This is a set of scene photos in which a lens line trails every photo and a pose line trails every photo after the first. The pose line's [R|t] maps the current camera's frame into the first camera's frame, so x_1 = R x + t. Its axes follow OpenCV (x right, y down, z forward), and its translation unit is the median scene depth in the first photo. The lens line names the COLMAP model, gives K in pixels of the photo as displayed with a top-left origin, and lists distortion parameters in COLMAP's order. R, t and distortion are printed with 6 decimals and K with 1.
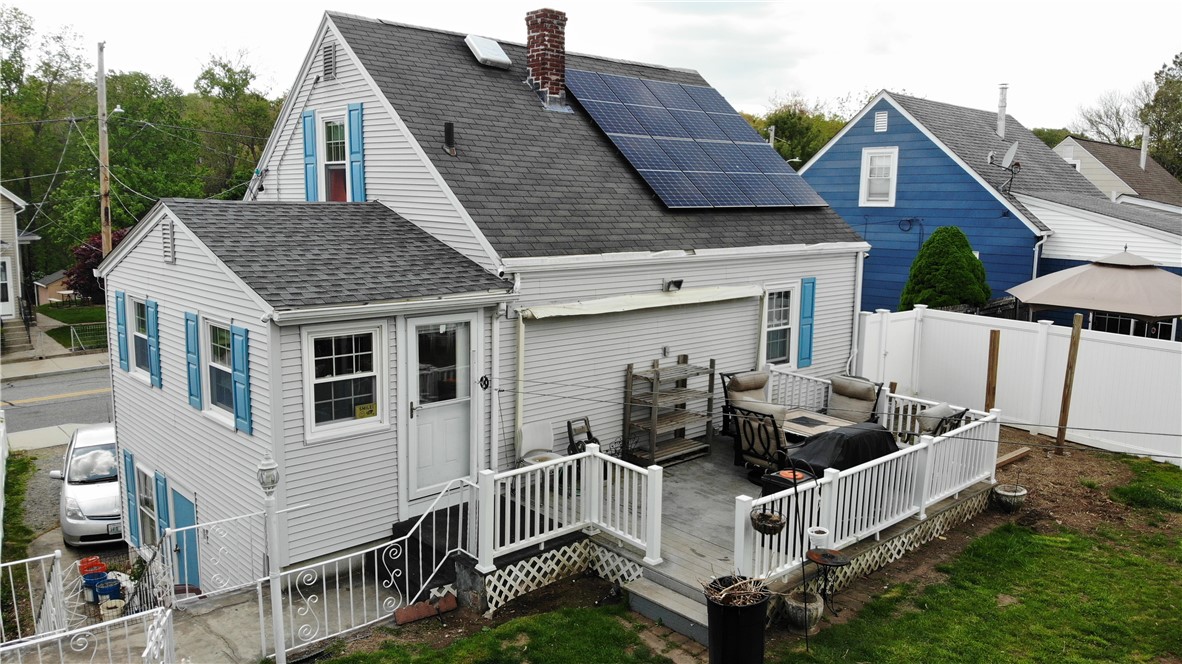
lens RADIAL K [[880.0, 0, 591.0], [0, 880.0, 332.0], [0, 0, 1]] dist [0.230861, -0.525479]
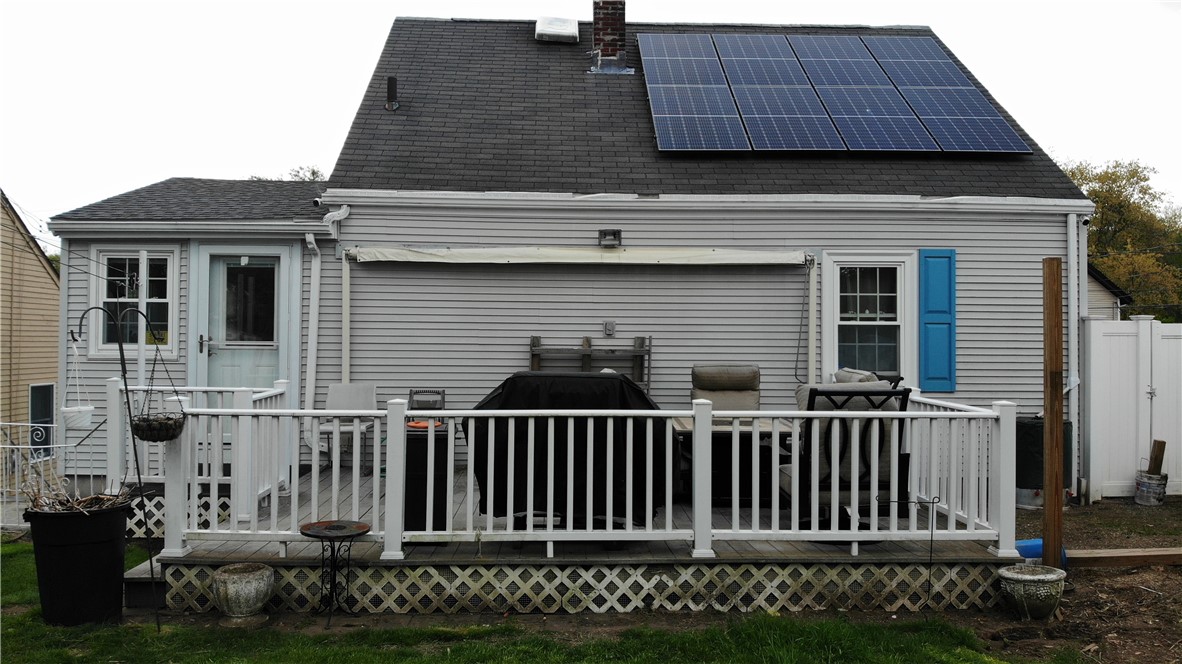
lens RADIAL K [[880.0, 0, 591.0], [0, 880.0, 332.0], [0, 0, 1]] dist [0.230861, -0.525479]
pose [[0.748273, -0.019554, -0.663102, 0.522882], [-0.096933, 0.985615, -0.138448, 0.119024], [0.656270, 0.167873, 0.735614, 0.405099]]
